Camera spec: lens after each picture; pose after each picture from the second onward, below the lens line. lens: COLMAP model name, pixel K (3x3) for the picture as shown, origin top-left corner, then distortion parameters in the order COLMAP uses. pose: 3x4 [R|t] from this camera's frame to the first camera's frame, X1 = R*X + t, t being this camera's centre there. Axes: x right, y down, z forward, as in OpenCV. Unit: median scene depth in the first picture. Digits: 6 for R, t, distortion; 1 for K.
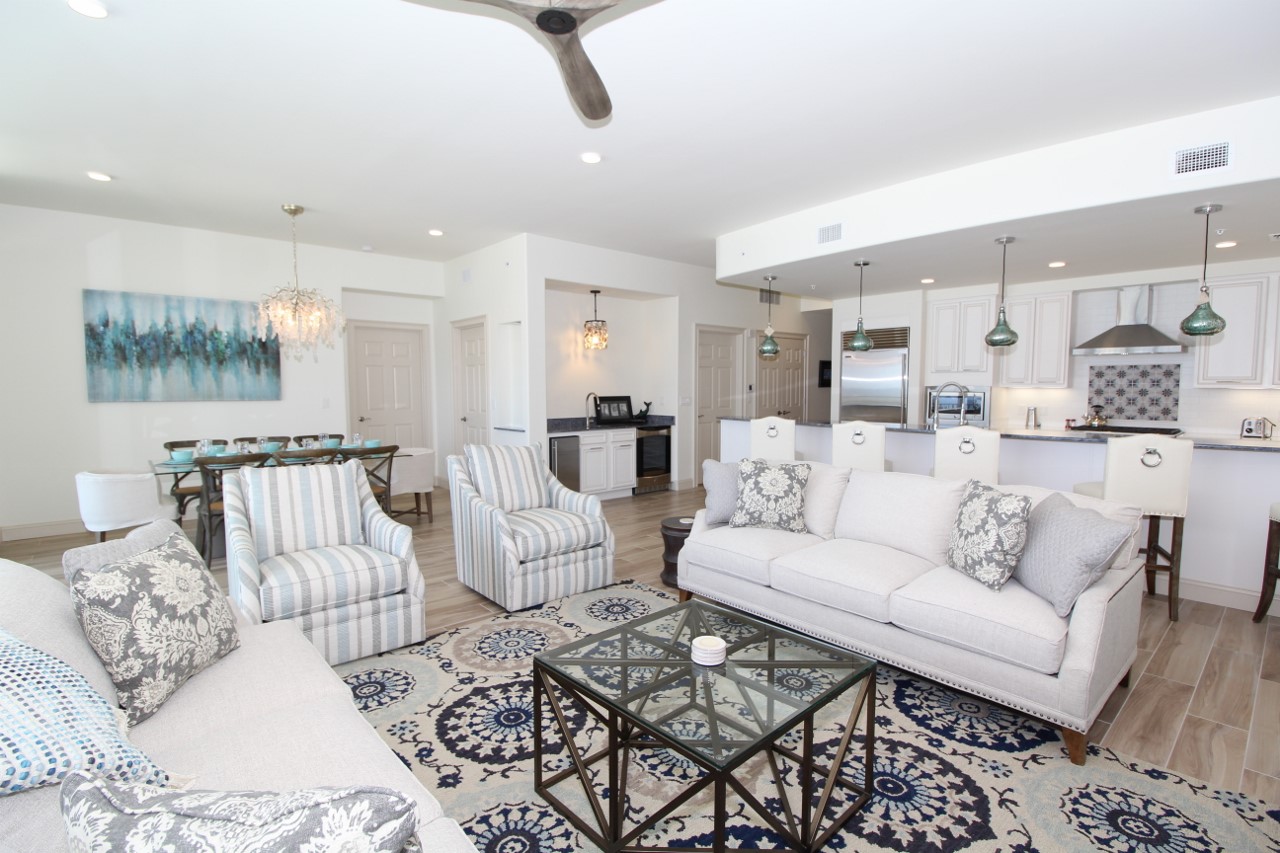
lens RADIAL K [[589.4, 0, 637.3], [0, 589.4, 424.7], [0, 0, 1]] dist [-0.008934, -0.007099]
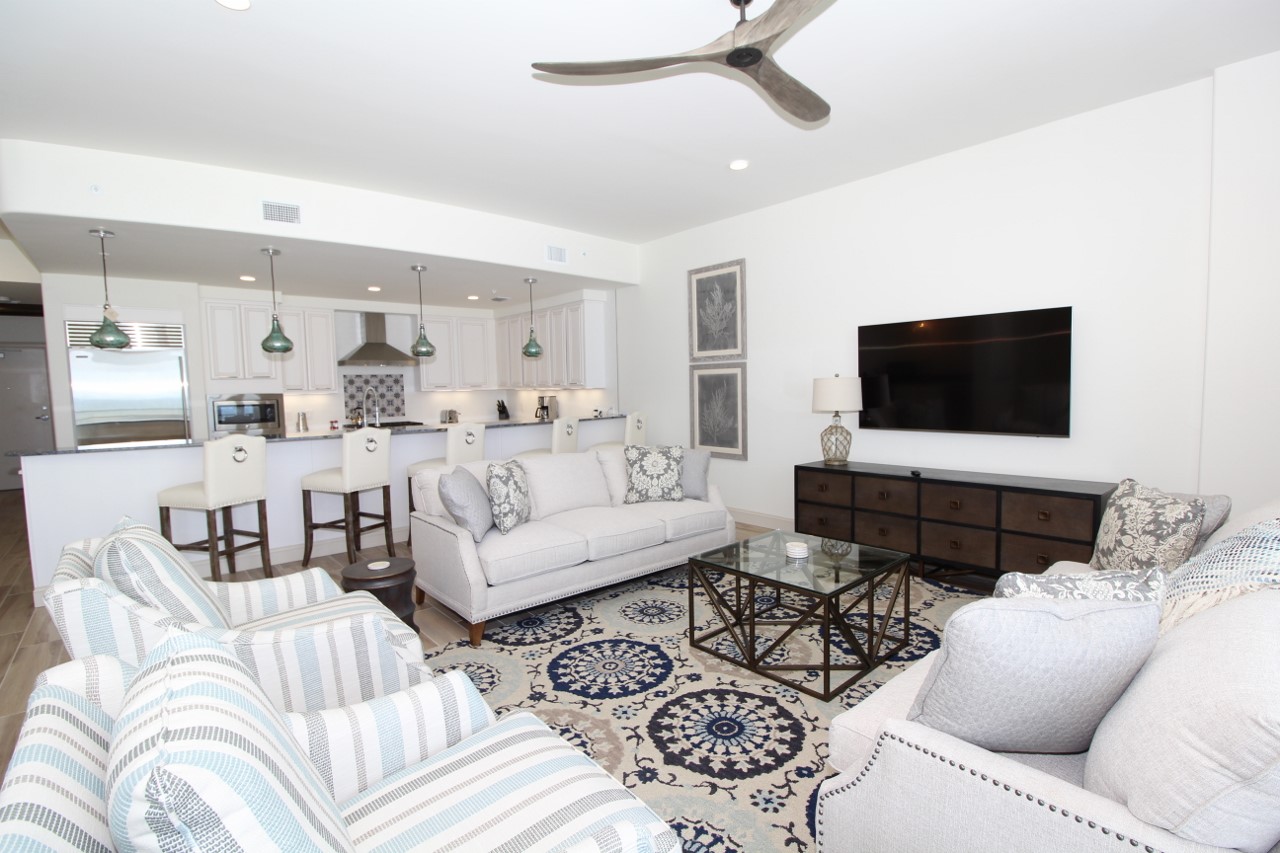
lens RADIAL K [[589.4, 0, 630.8], [0, 589.4, 432.9], [0, 0, 1]] dist [-0.008934, -0.007099]
pose [[0.027961, -0.079960, 0.996406, -0.476486], [0.082291, 0.993596, 0.077425, -0.031834], [-0.996216, 0.079831, 0.034362, 0.449391]]
